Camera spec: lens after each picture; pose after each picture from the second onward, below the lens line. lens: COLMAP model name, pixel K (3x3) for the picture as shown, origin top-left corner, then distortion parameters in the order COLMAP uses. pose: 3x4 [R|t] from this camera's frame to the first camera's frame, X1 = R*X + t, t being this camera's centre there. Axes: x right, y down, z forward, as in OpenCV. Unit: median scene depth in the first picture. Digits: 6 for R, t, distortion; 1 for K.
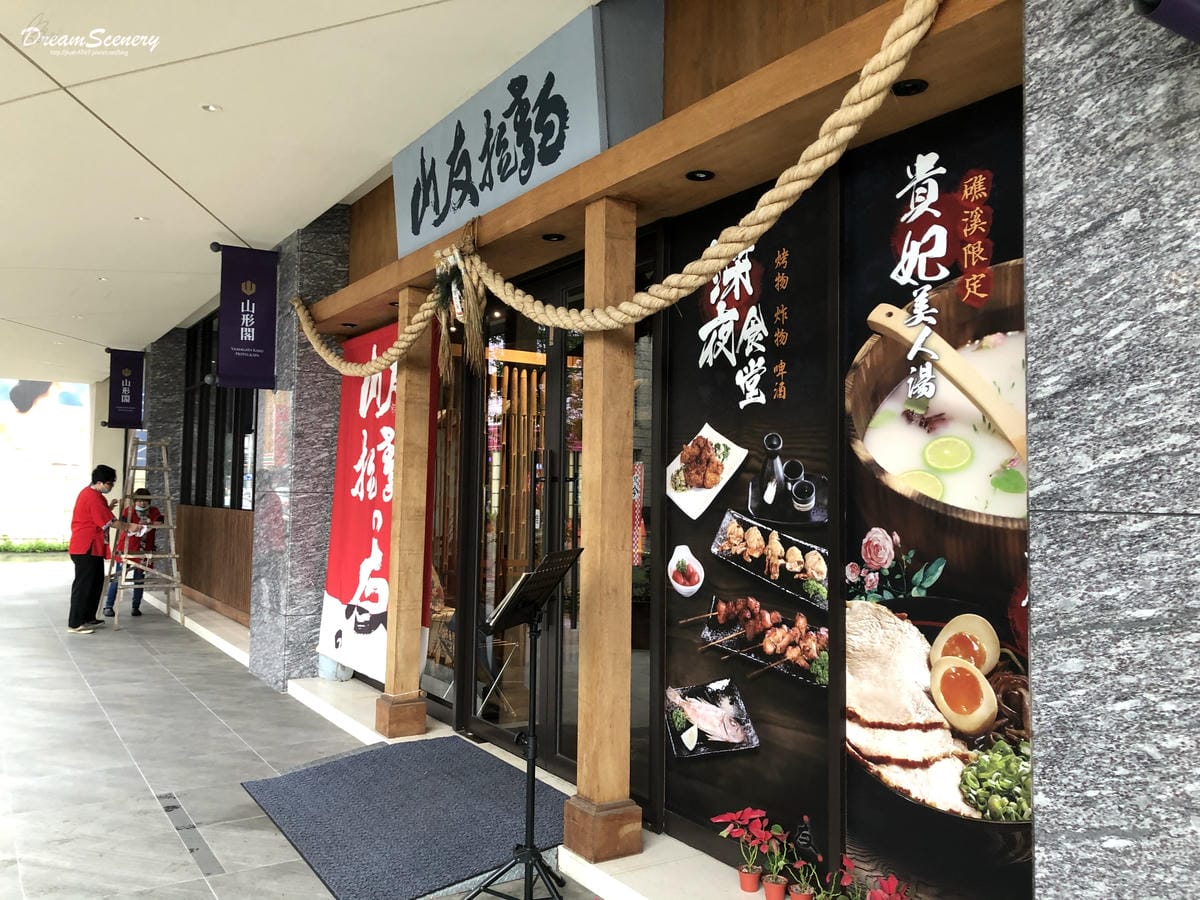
lens RADIAL K [[954.8, 0, 600.0], [0, 954.8, 450.0], [0, 0, 1]] dist [0.002954, -0.009200]
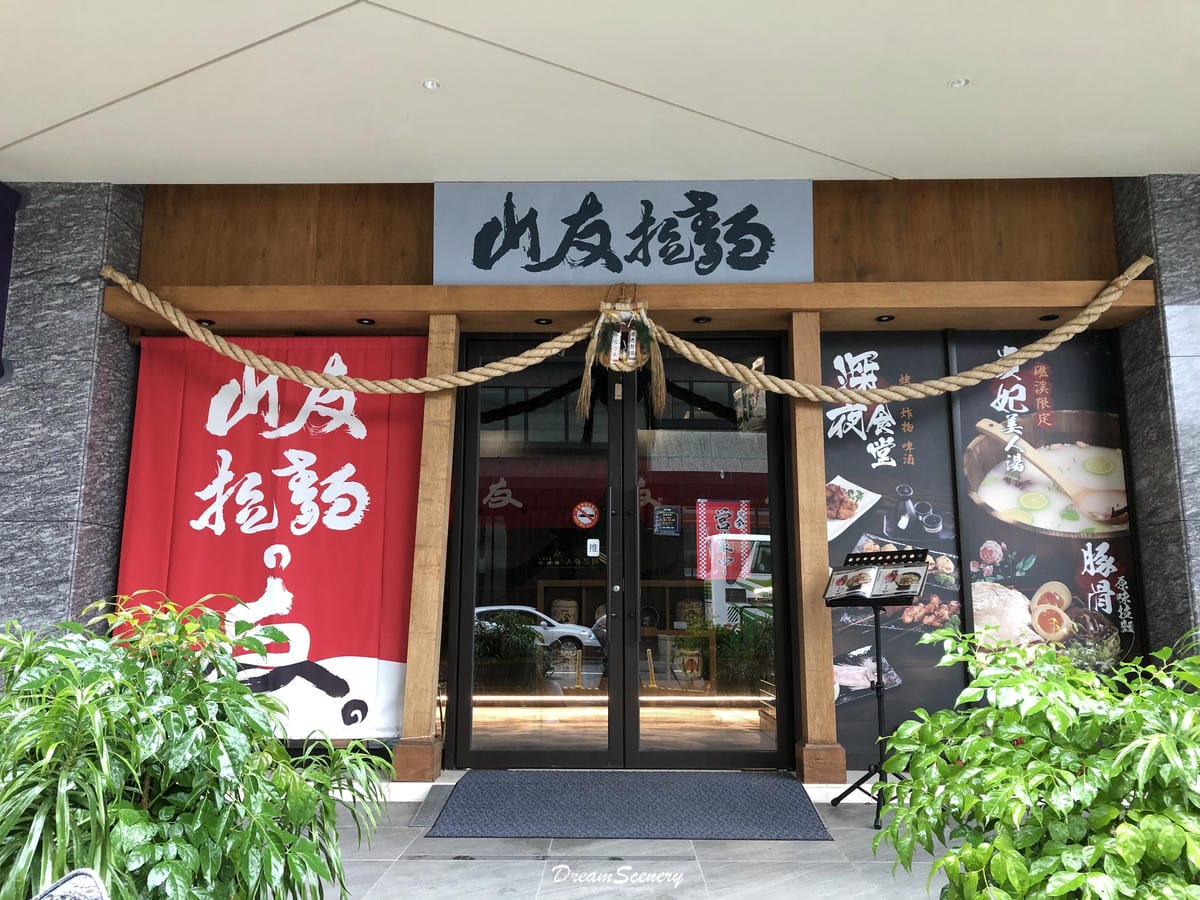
lens RADIAL K [[954.8, 0, 600.0], [0, 954.8, 450.0], [0, 0, 1]] dist [0.002954, -0.009200]
pose [[0.576863, 0.115984, 0.808565, -1.423834], [-0.031744, 0.992303, -0.119693, 0.132731], [-0.816224, 0.043379, 0.576105, 0.484190]]
